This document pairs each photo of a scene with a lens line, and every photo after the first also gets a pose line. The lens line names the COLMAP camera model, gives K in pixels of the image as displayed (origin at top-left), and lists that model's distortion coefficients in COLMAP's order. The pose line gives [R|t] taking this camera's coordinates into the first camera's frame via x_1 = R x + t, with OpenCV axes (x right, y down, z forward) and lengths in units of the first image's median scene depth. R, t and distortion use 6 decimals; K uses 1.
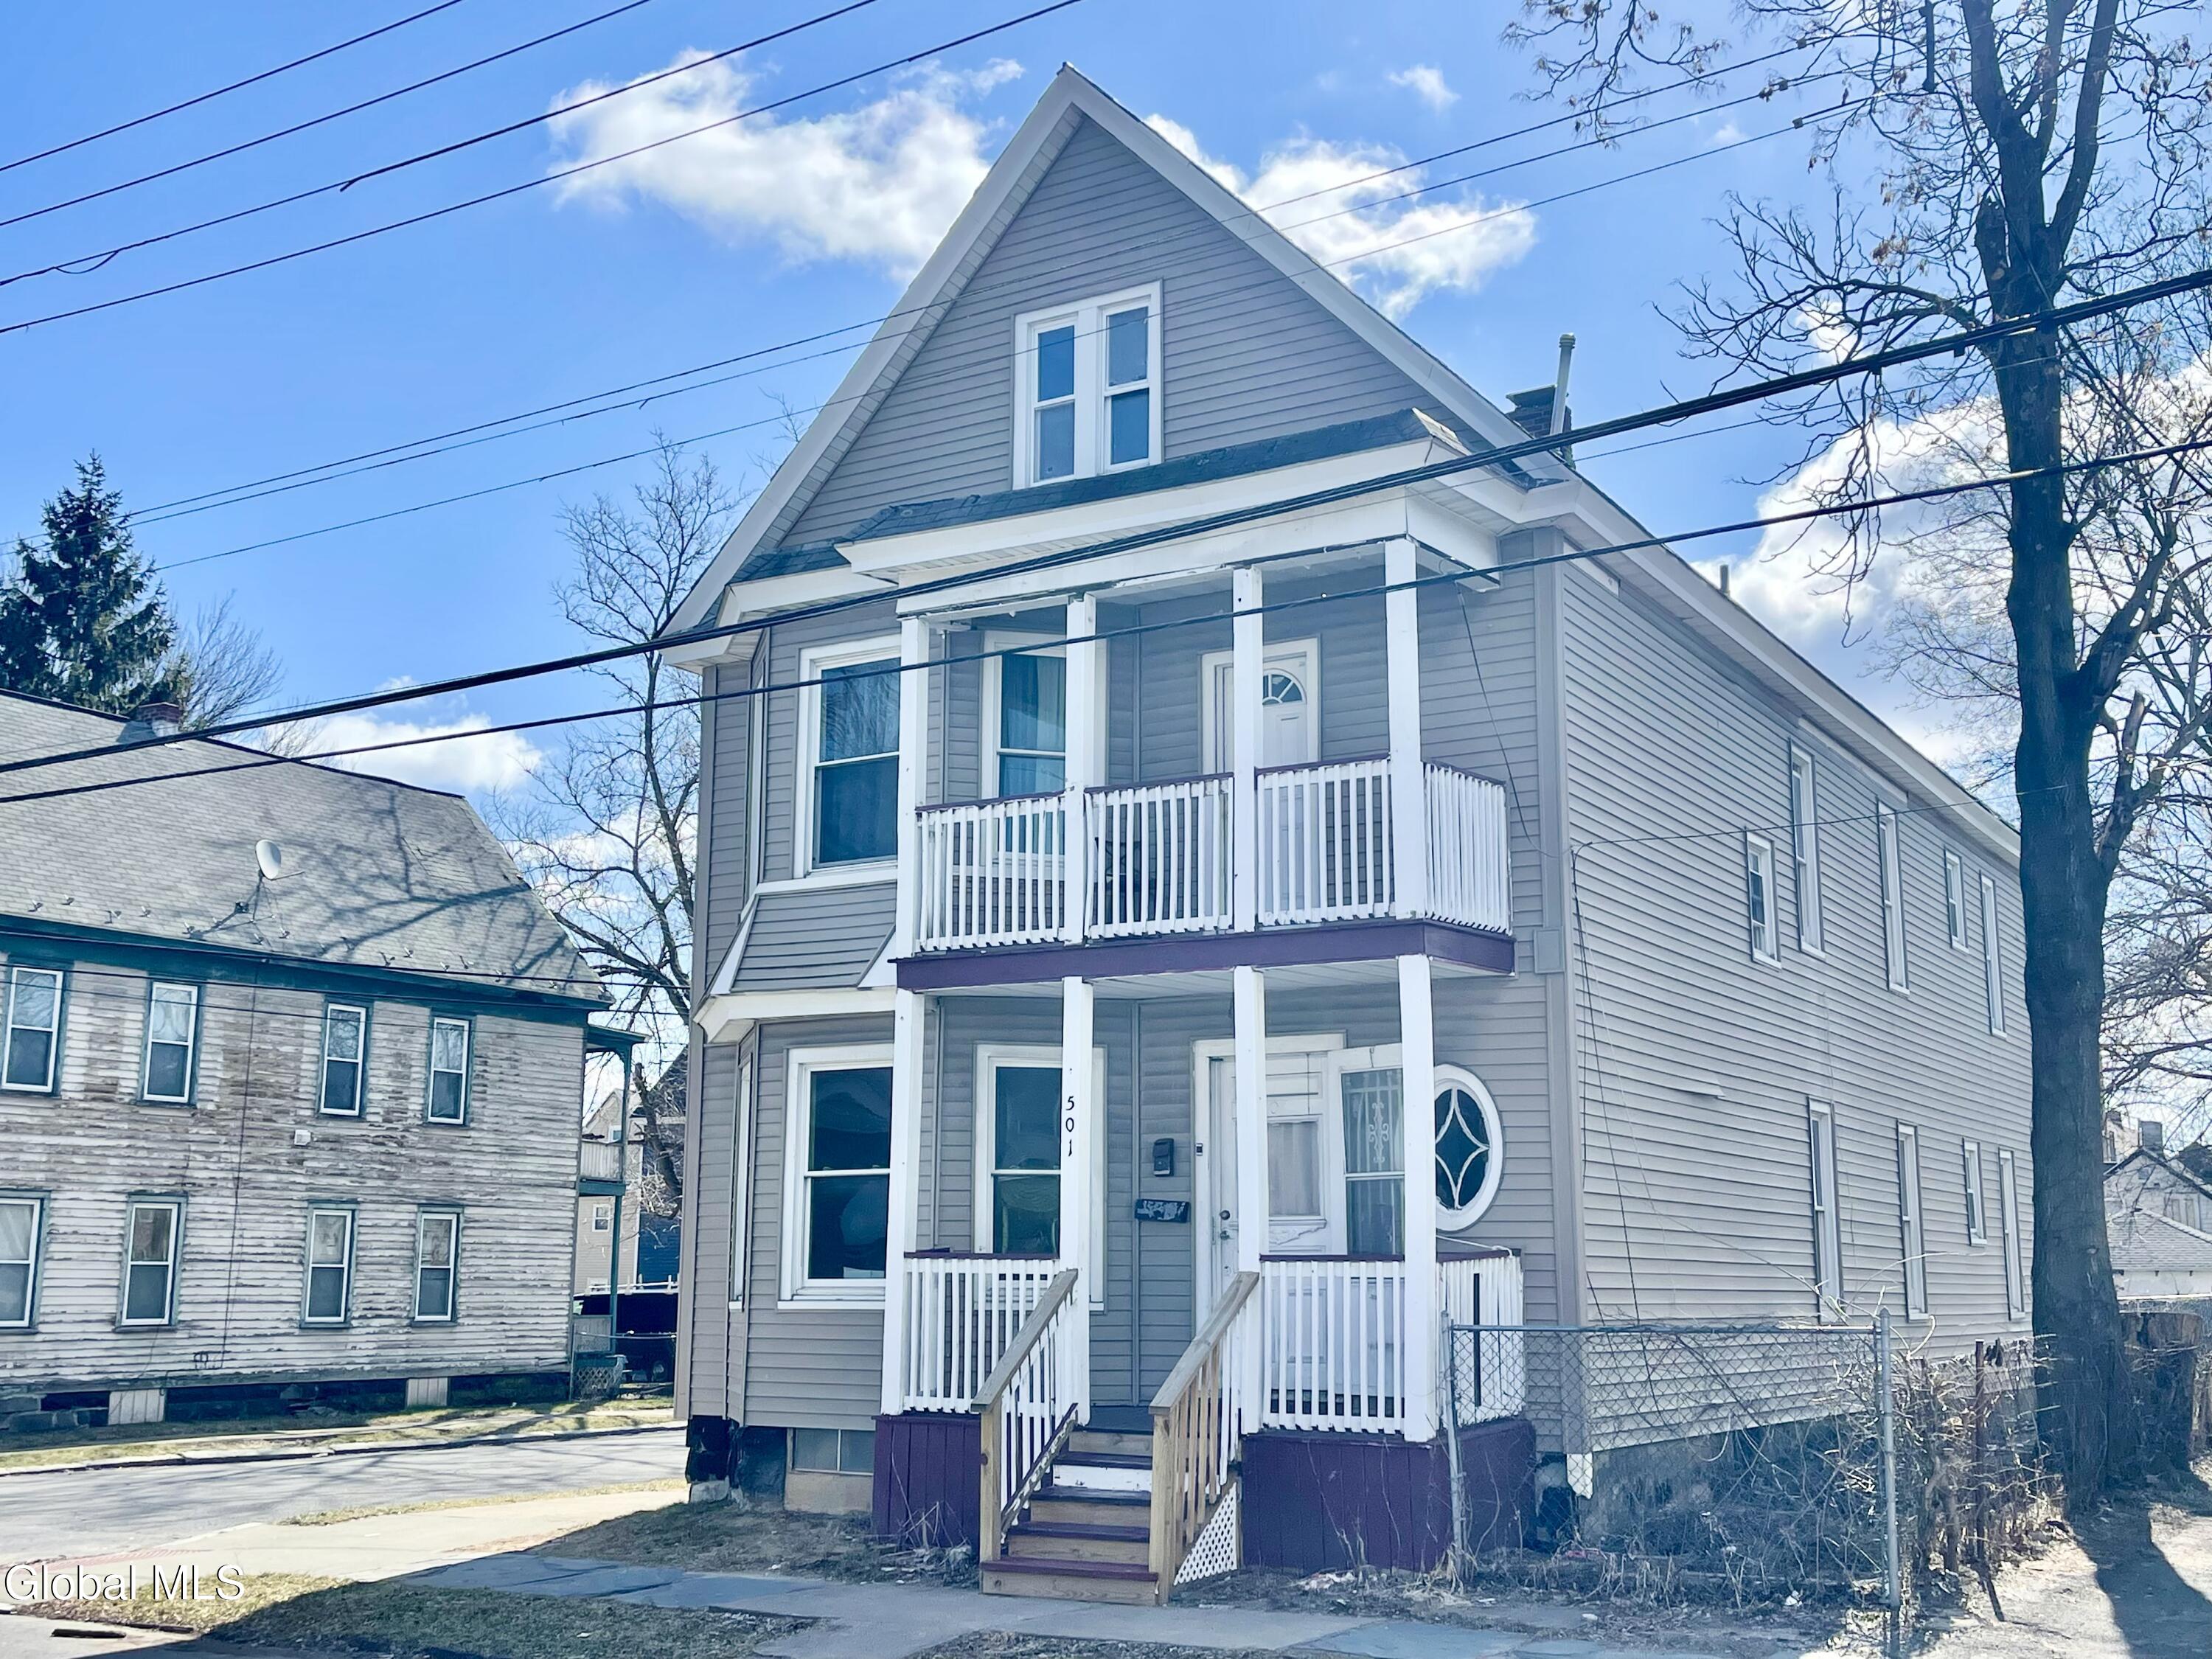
lens RADIAL K [[2382.1, 0, 1109.0], [0, 2382.1, 832.0], [0, 0, 1]] dist [0.056382, 0.000000]
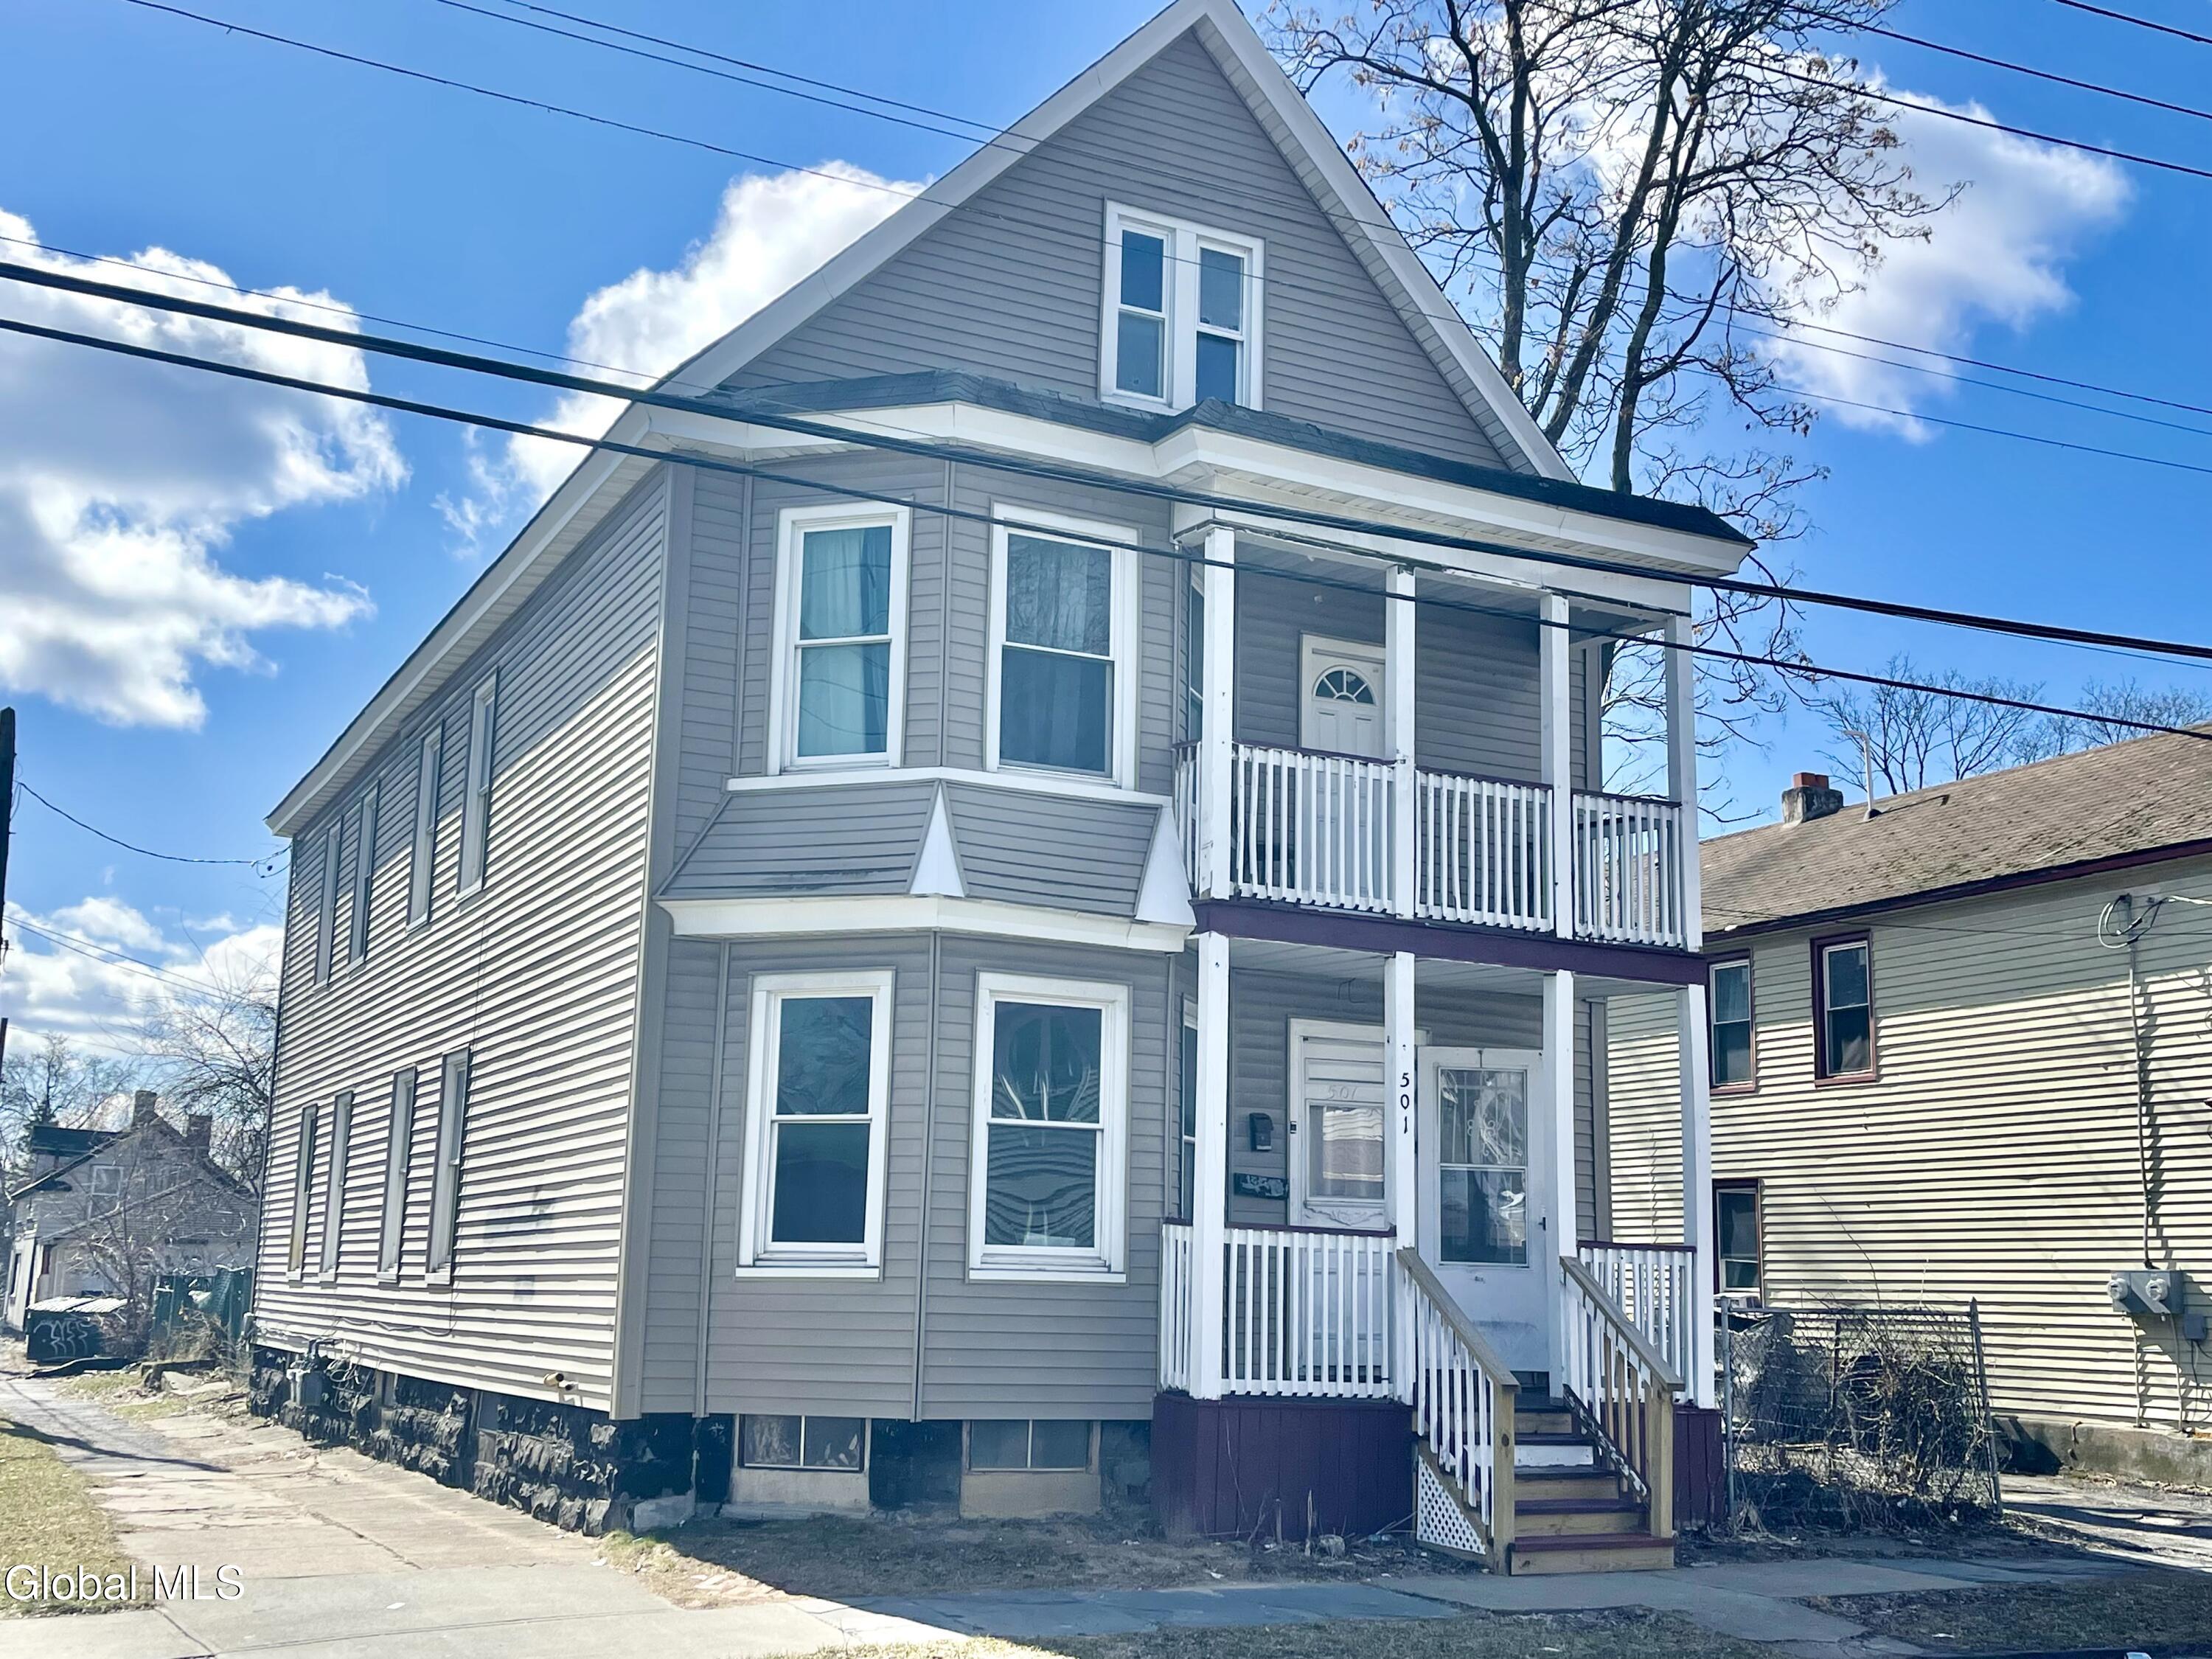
lens RADIAL K [[2382.1, 0, 1109.0], [0, 2382.1, 834.3], [0, 0, 1]] dist [0.056382, 0.000000]
pose [[0.533969, 0.168113, 0.828622, -0.844315], [-0.180133, 0.980153, -0.082778, 0.108710], [-0.826093, -0.105061, 0.553654, 0.520477]]
